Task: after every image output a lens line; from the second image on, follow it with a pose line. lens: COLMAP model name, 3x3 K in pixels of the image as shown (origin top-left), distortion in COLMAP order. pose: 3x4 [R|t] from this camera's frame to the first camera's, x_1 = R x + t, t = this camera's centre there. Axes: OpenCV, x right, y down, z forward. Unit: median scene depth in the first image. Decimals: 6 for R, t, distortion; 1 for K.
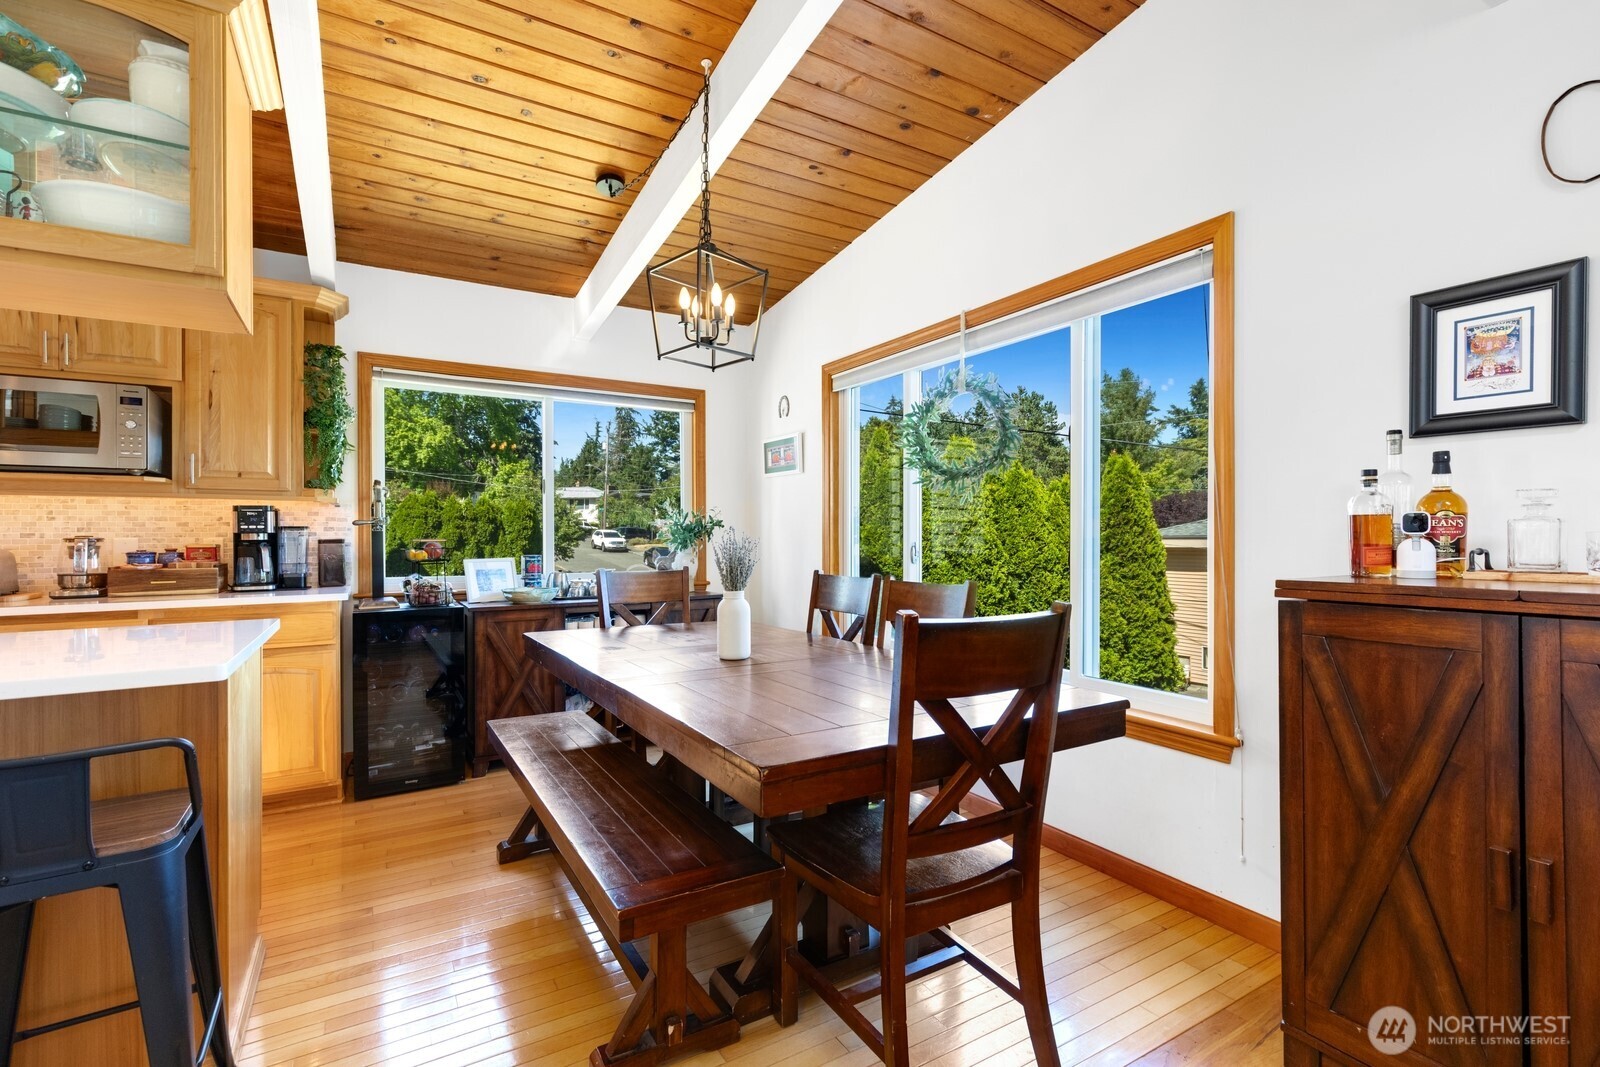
lens RADIAL K [[724.9, 0, 800.1], [0, 724.9, 538.0], [0, 0, 1]] dist [0.003846, 0.000491]
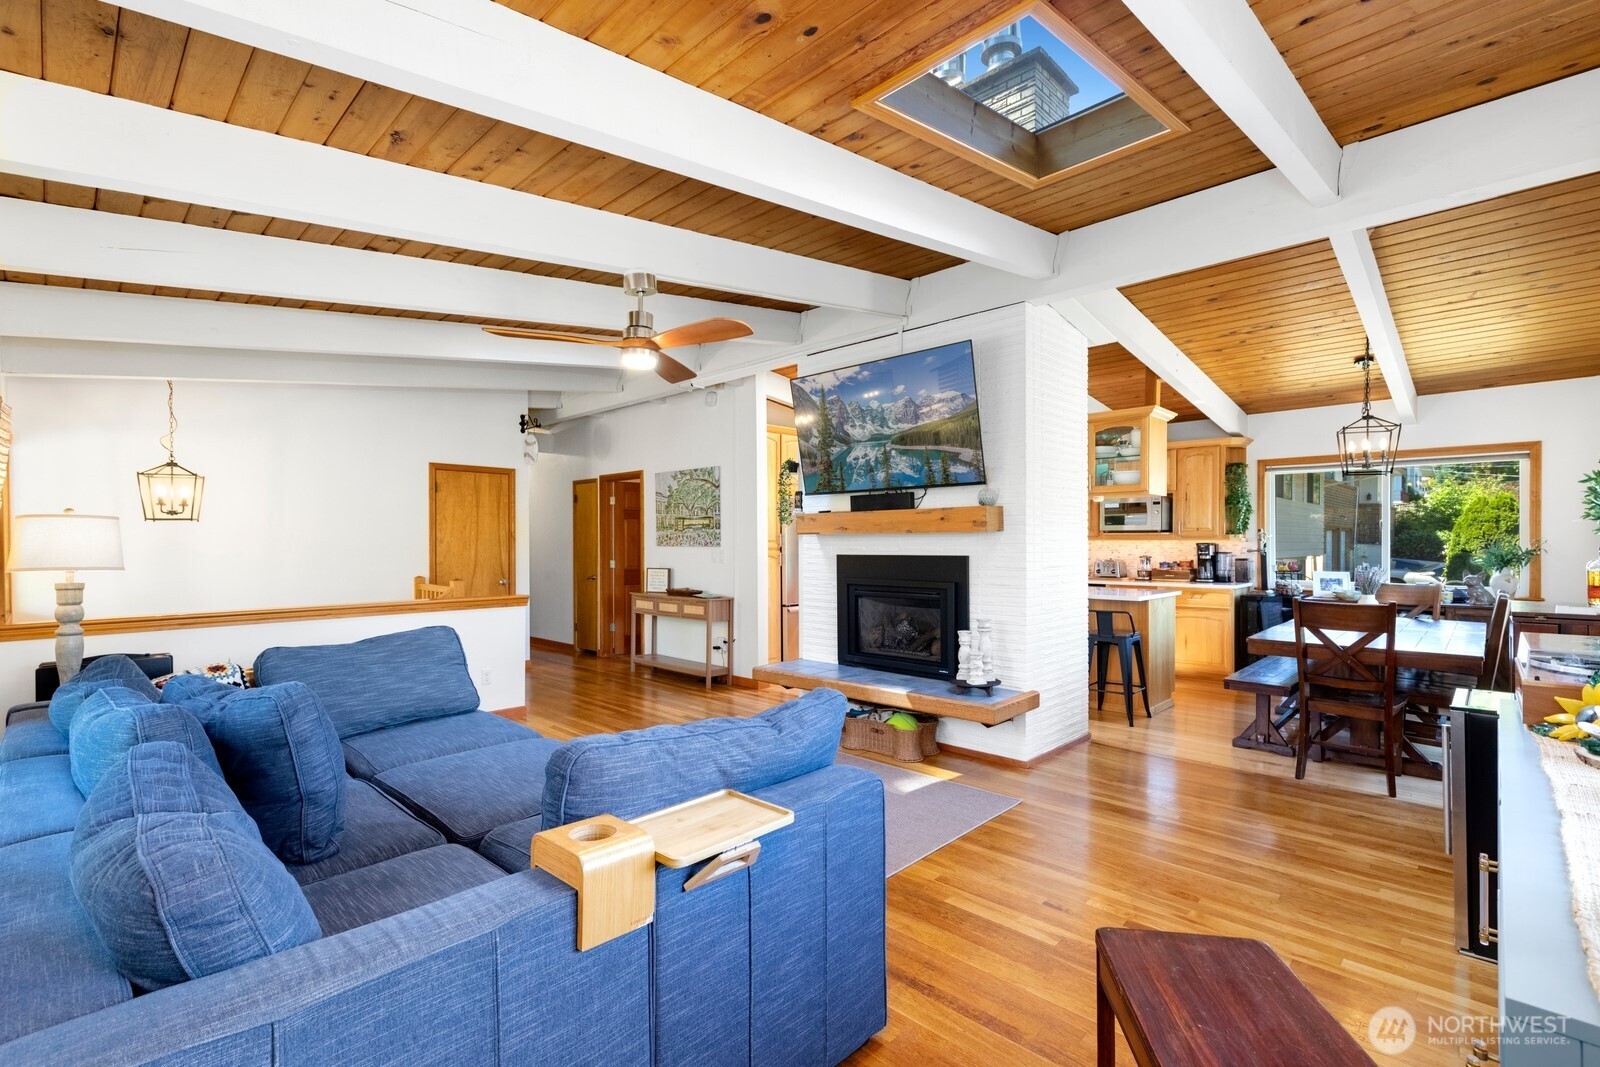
lens RADIAL K [[724.9, 0, 809.6], [0, 724.9, 539.8], [0, 0, 1]] dist [0.003846, 0.000491]
pose [[0.271814, 0.005085, -0.962336, 1.006859], [-0.000319, 0.999986, 0.005194, -0.063605], [0.962350, -0.001105, 0.271812, -0.722767]]
